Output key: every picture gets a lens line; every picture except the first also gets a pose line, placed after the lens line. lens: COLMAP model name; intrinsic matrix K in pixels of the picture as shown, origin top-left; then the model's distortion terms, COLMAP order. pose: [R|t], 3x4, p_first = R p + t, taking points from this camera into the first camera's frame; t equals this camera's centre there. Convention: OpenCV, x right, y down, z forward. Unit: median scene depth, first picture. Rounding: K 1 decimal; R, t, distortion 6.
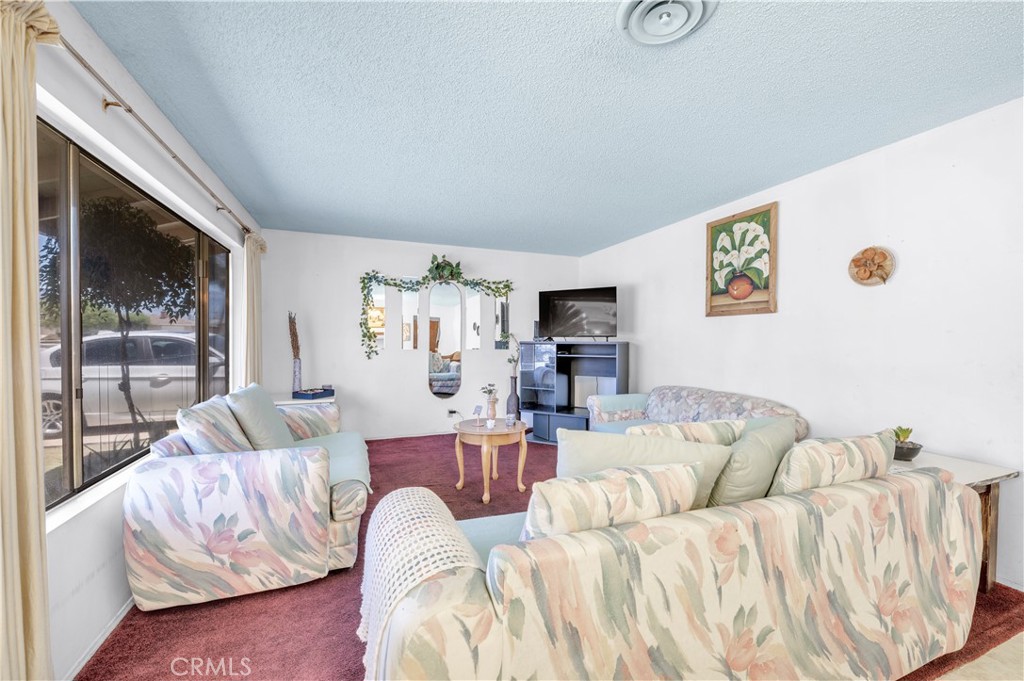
lens RADIAL K [[410.4, 0, 511.0], [0, 410.4, 350.5], [0, 0, 1]] dist [0.000270, 0.000421]
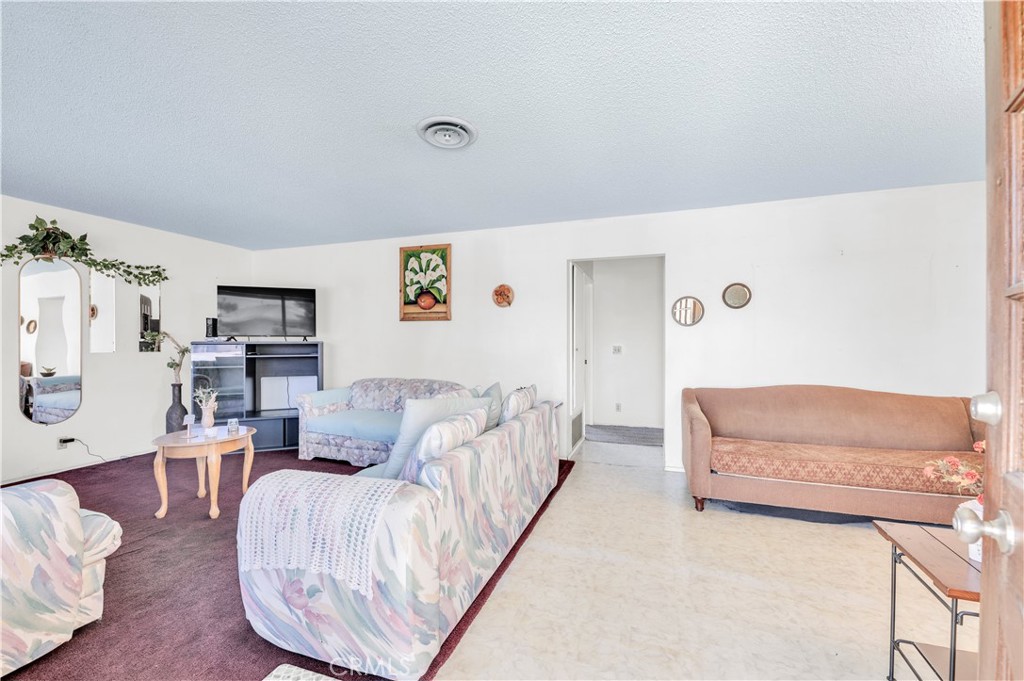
lens RADIAL K [[410.4, 0, 513.4], [0, 410.4, 339.8], [0, 0, 1]] dist [0.000270, 0.000421]
pose [[0.655971, -0.001934, 0.754784, -0.266517], [0.020355, 0.999678, -0.015129, 0.001743], [-0.754512, 0.025287, 0.655799, -0.095210]]
